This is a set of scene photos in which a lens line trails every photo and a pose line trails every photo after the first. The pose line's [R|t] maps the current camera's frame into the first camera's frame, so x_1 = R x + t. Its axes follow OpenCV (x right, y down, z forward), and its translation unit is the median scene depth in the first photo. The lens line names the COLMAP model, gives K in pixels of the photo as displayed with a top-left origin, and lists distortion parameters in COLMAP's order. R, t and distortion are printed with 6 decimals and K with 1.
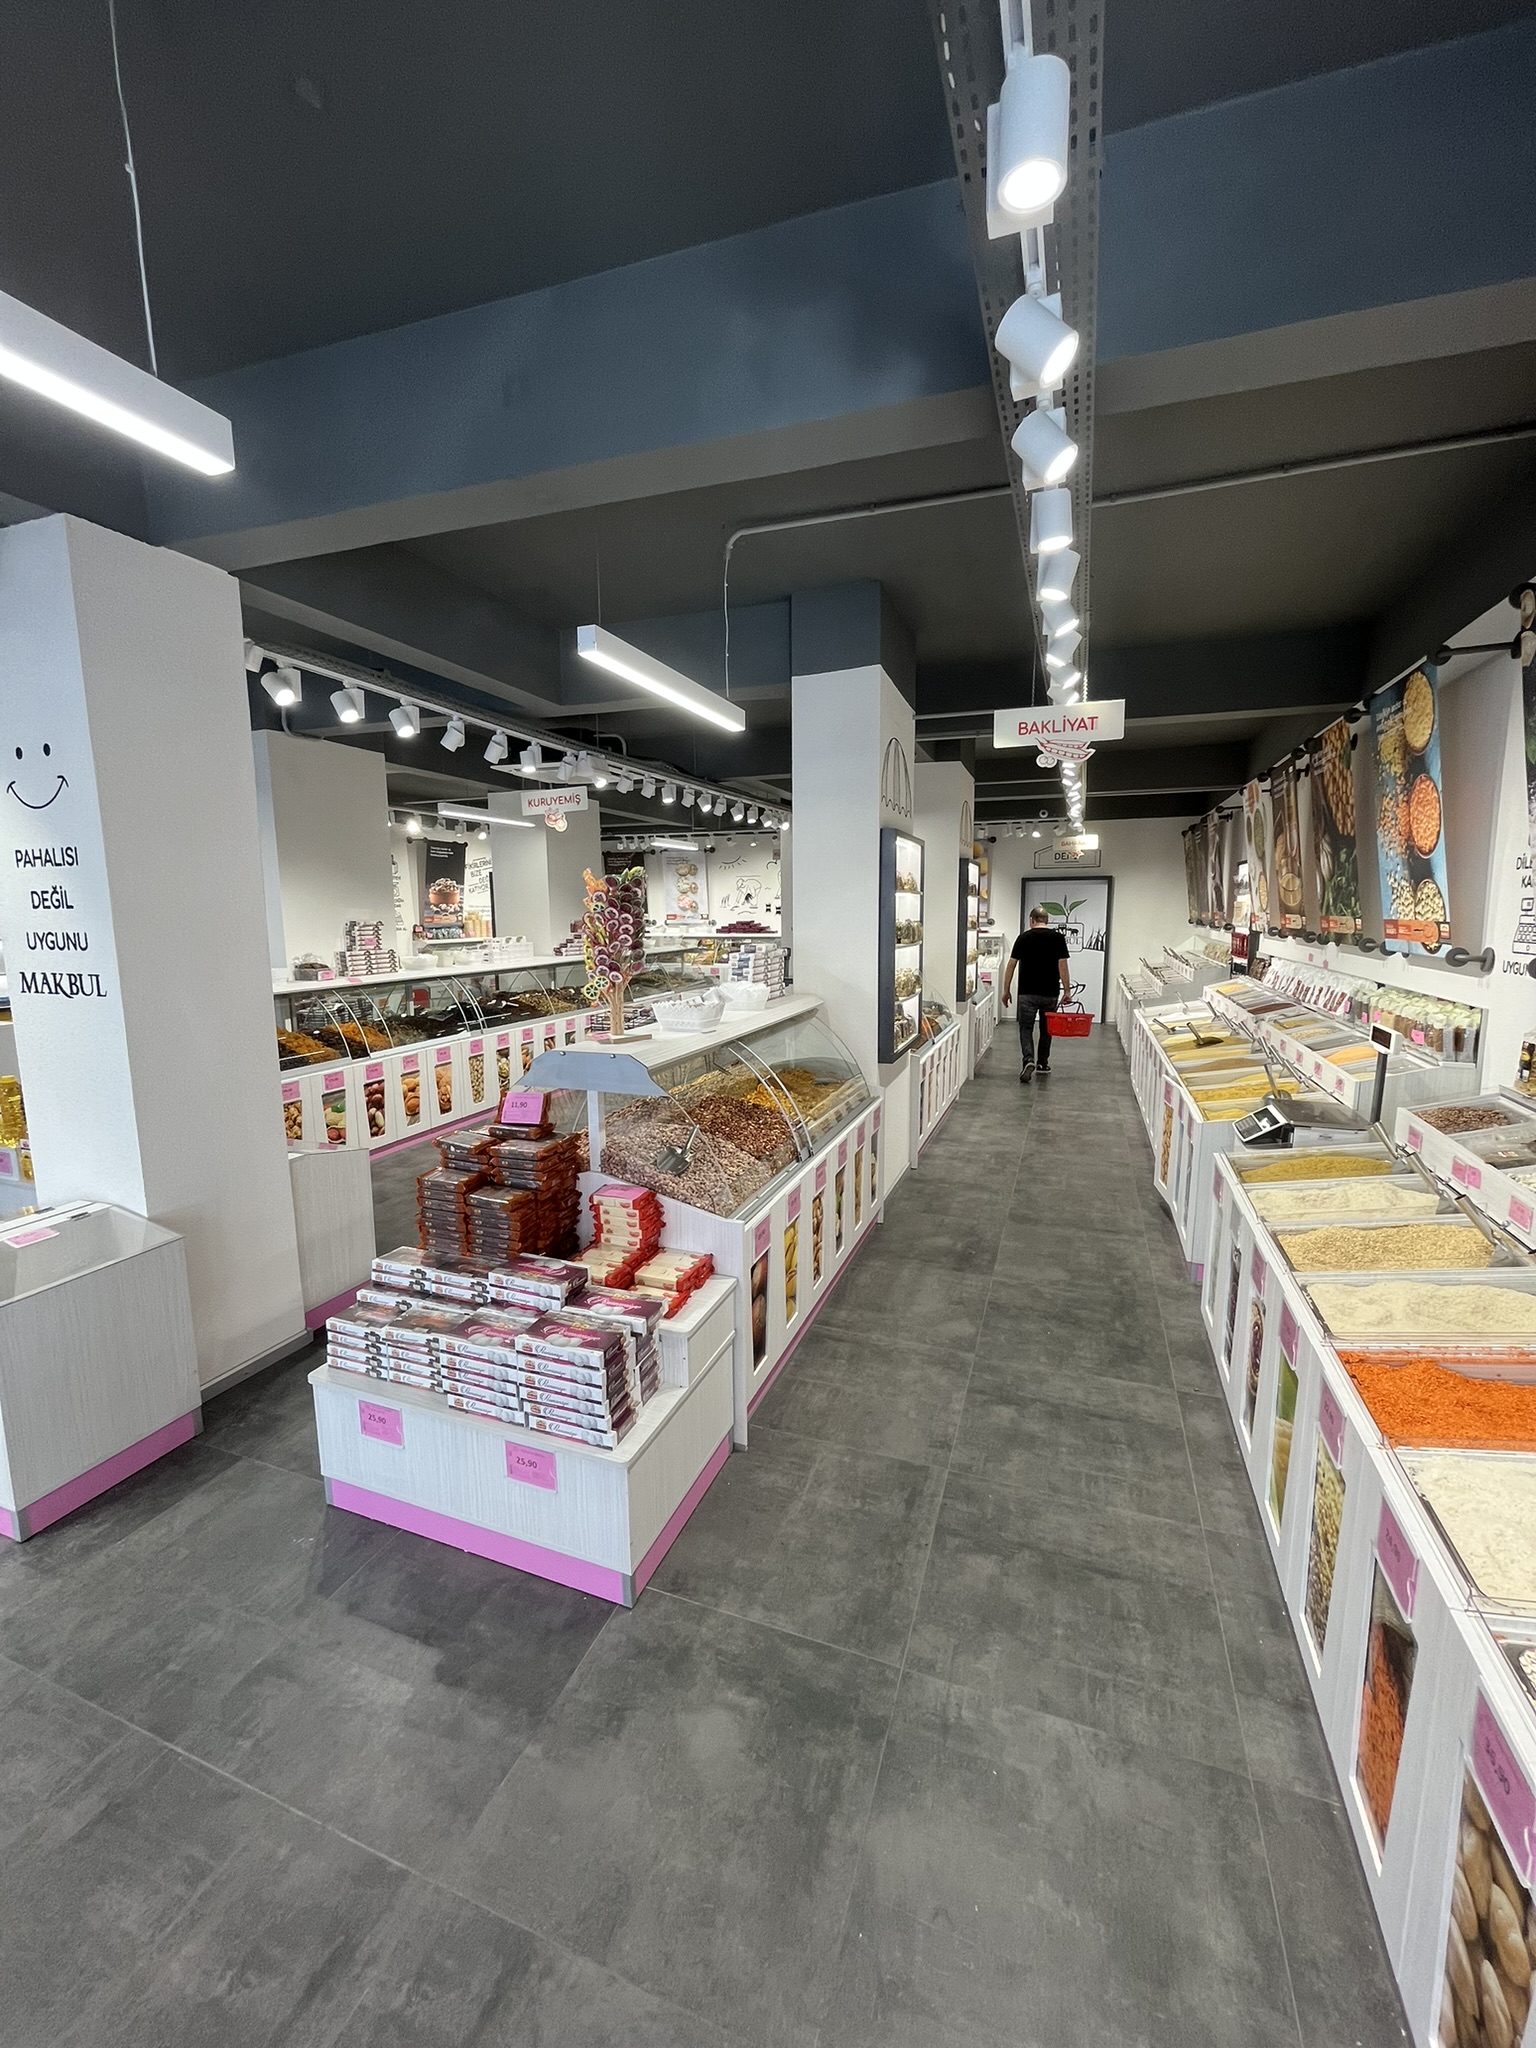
lens RADIAL K [[820.5, 0, 775.6], [0, 820.5, 1023.3], [0, 0, 1]] dist [0.001197, -0.000344]
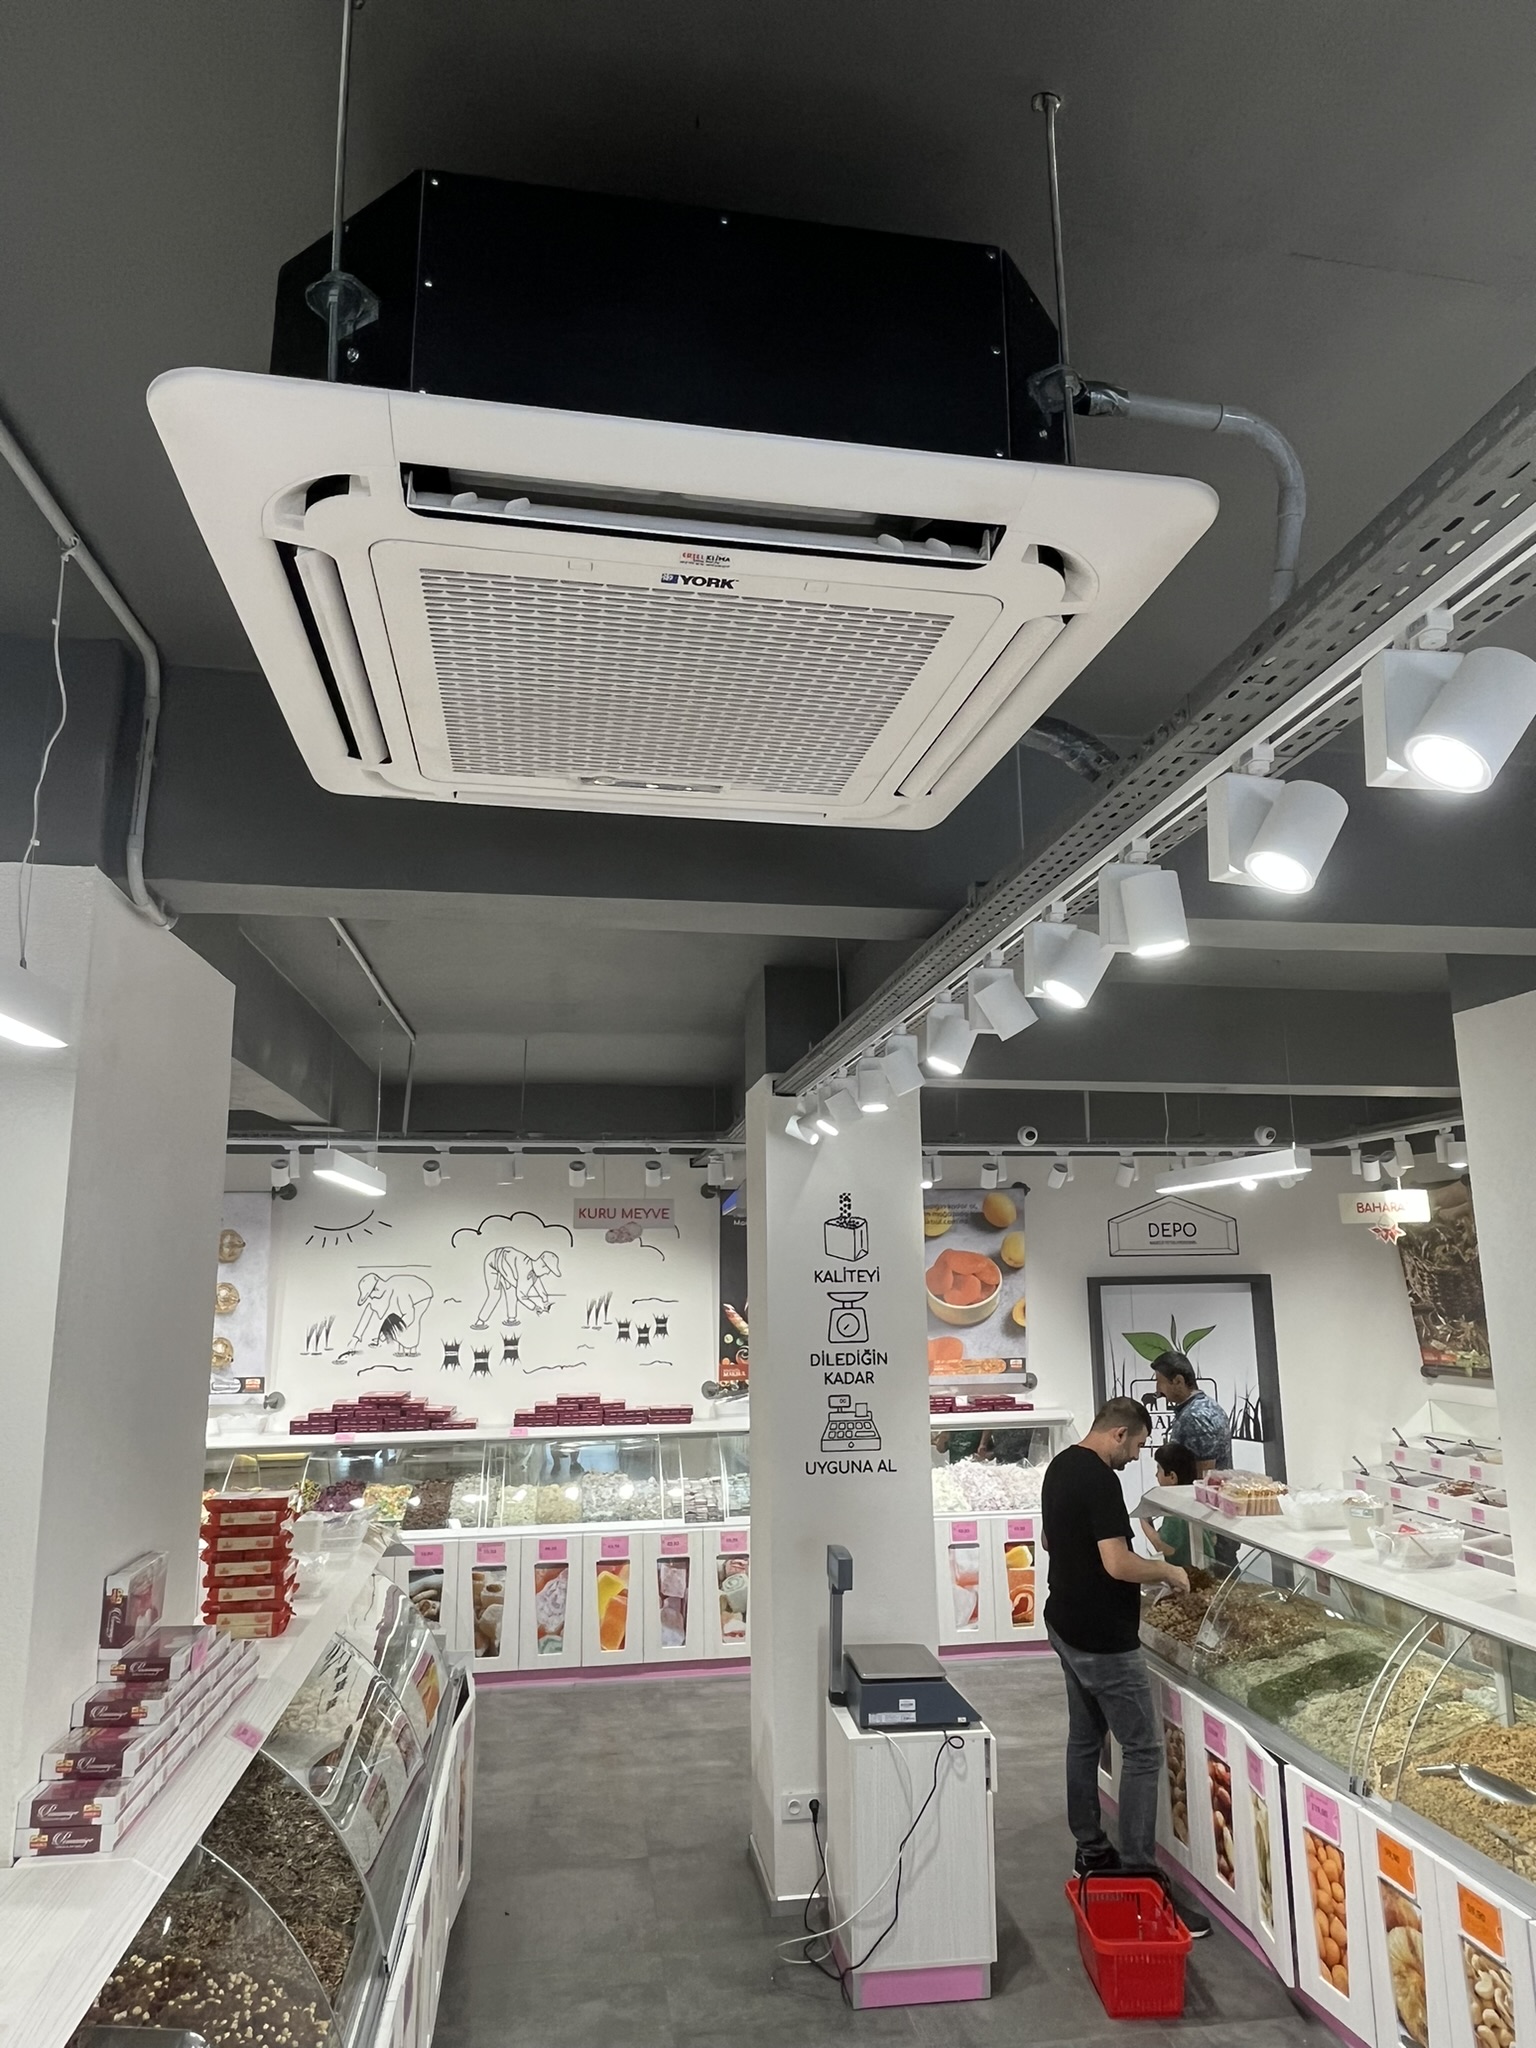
lens RADIAL K [[1337.1, 0, 764.8], [0, 1337.1, 1021.2], [0, 0, 1]] dist [0.012653, 0.002496]
pose [[0.876907, 0.090605, 0.472043, -0.191545], [0.071969, 0.946252, -0.315322, -0.089790], [-0.475241, 0.310481, 0.823254, 0.433450]]
